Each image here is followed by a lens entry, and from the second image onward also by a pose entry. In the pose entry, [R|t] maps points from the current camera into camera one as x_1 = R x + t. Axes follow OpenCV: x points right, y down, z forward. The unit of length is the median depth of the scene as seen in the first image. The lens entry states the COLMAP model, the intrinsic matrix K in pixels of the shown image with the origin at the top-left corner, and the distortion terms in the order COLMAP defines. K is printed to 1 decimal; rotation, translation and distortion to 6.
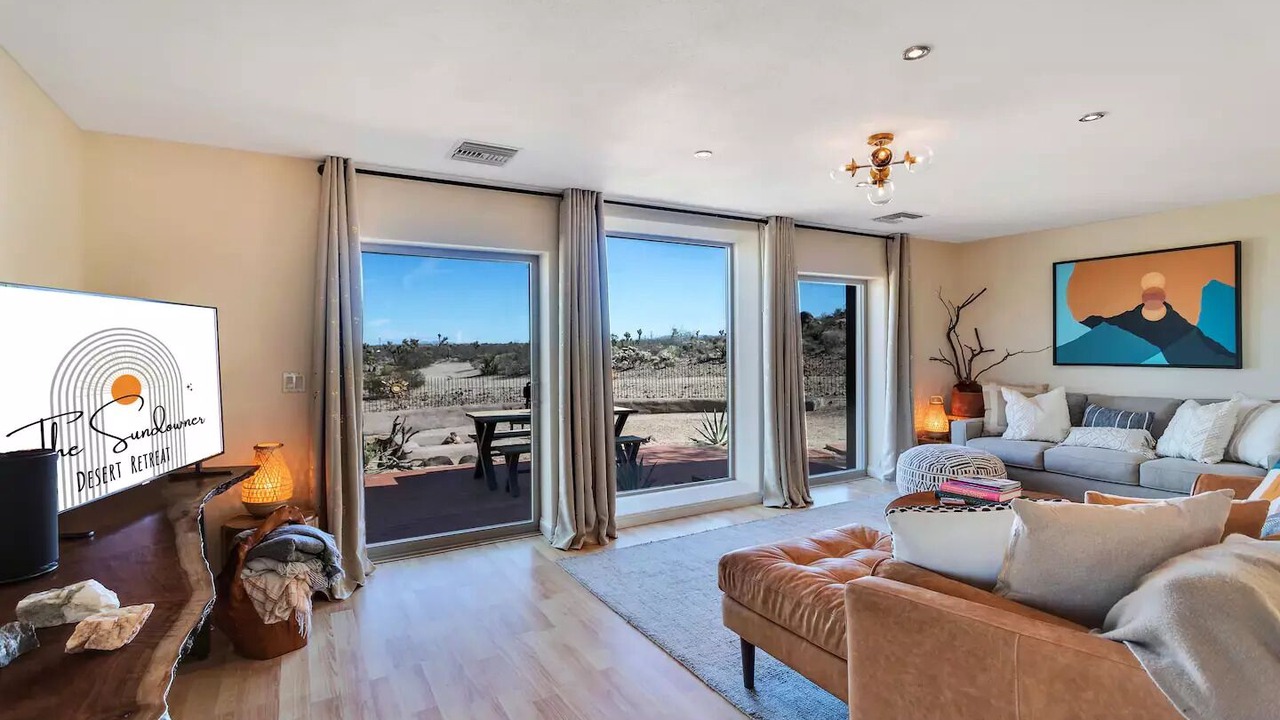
lens RADIAL K [[605.9, 0, 640.0], [0, 605.9, 360.0], [0, 0, 1]] dist [0.000638, 0.000255]
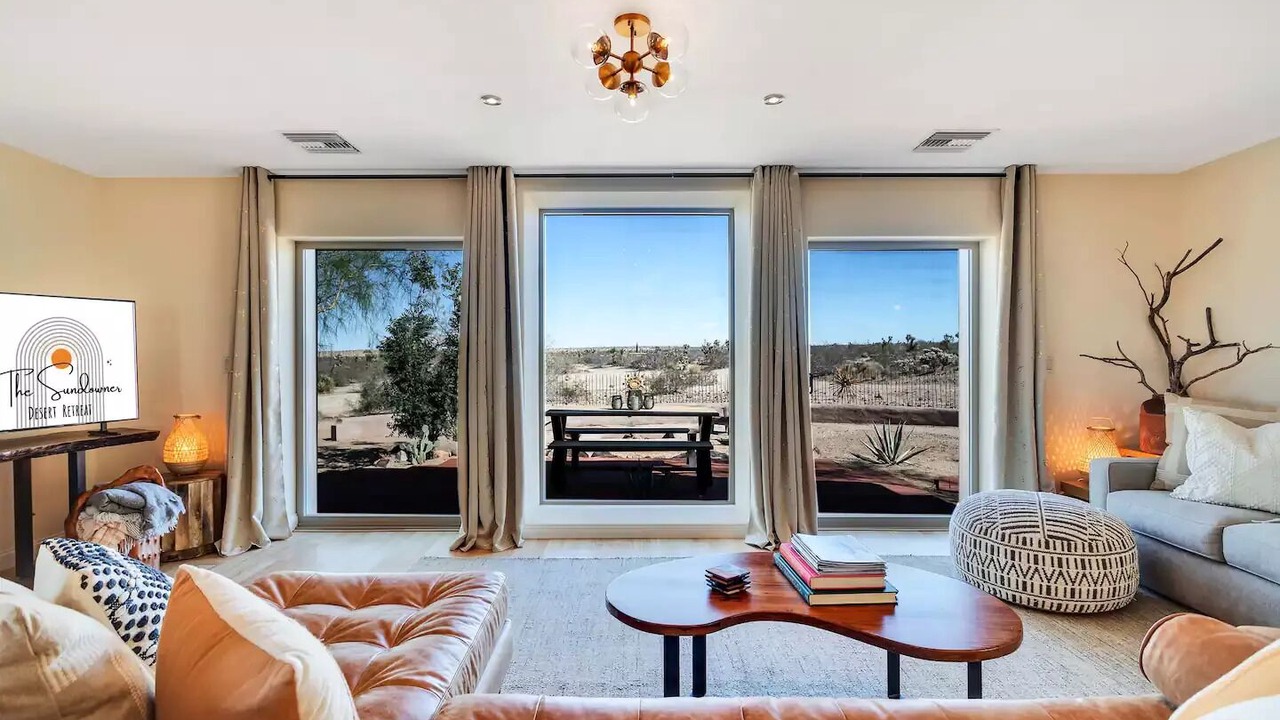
lens RADIAL K [[605.9, 0, 640.0], [0, 605.9, 360.0], [0, 0, 1]] dist [0.000638, 0.000255]
pose [[0.862518, 0.015299, -0.505796, 0.488091], [-0.016704, 0.999859, 0.001759, 0.008980], [0.505751, 0.006932, 0.862652, 0.265992]]
